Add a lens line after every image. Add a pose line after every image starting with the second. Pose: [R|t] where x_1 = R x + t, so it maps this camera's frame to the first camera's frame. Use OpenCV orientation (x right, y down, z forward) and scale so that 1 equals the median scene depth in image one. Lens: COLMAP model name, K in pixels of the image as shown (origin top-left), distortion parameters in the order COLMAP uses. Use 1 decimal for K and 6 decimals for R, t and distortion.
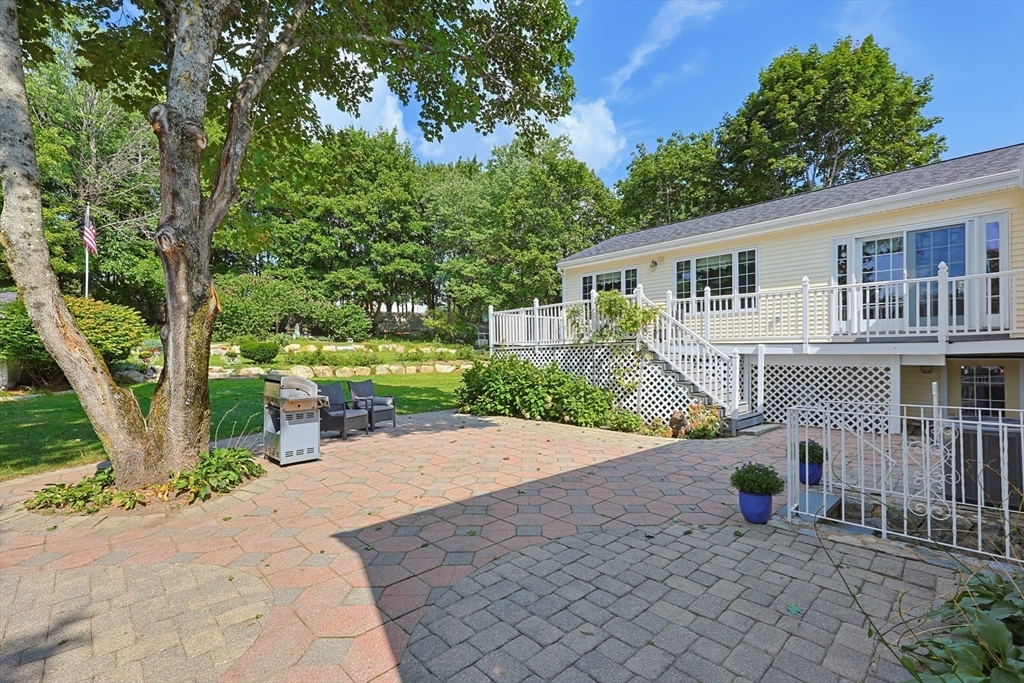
lens RADIAL K [[453.6, 0, 531.3], [0, 453.6, 346.6], [0, 0, 1]] dist [-0.001510, 0.000064]
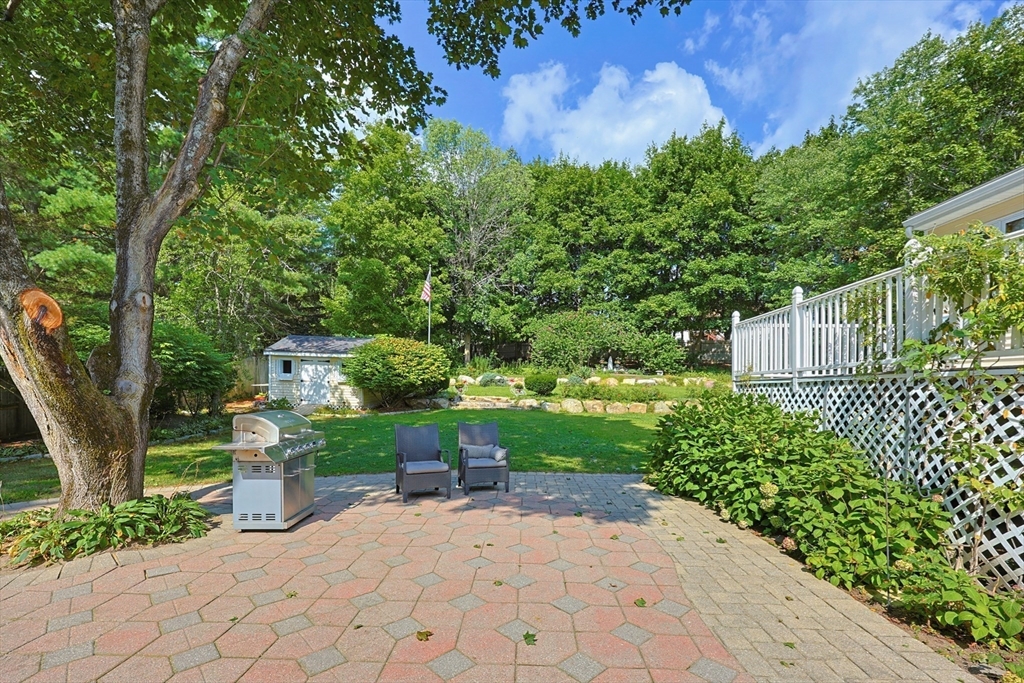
lens RADIAL K [[452.3, 0, 520.1], [0, 452.3, 391.1], [0, 0, 1]] dist [0.000070, 0.000128]
pose [[0.692768, 0.023133, -0.720790, 0.184809], [-0.006702, 0.999649, 0.025641, 0.001962], [0.721129, -0.012933, 0.692680, 0.454160]]
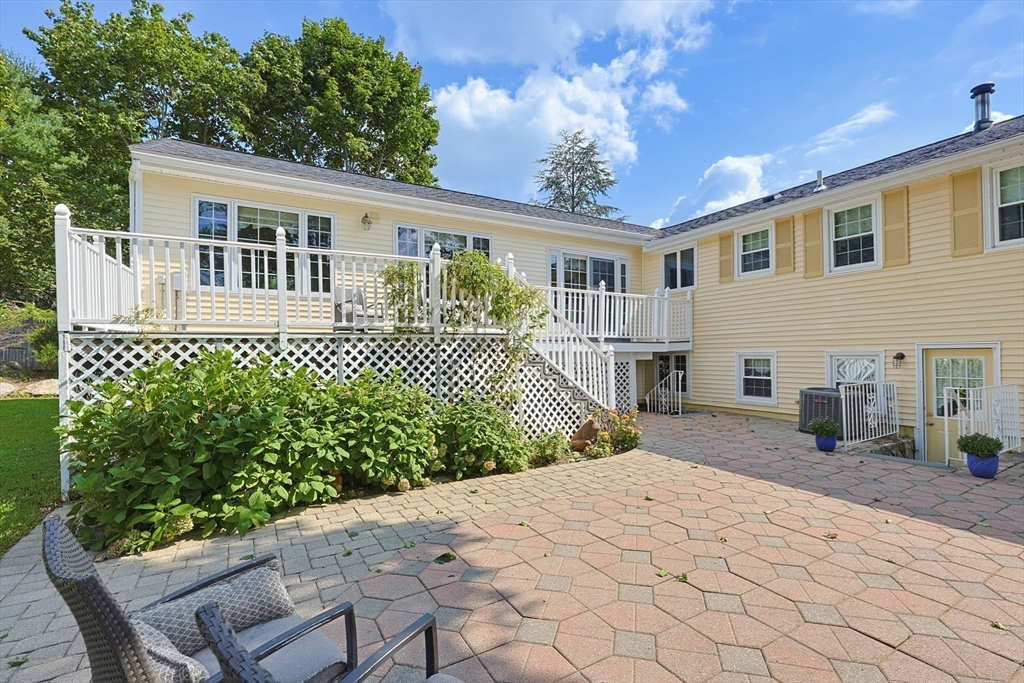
lens RADIAL K [[453.6, 0, 531.3], [0, 453.6, 346.6], [0, 0, 1]] dist [-0.001510, 0.000064]
pose [[0.242623, 0.011762, 0.970049, -0.403410], [-0.013386, 0.999872, -0.008776, 0.013154], [-0.970028, -0.010856, 0.242749, 0.719863]]
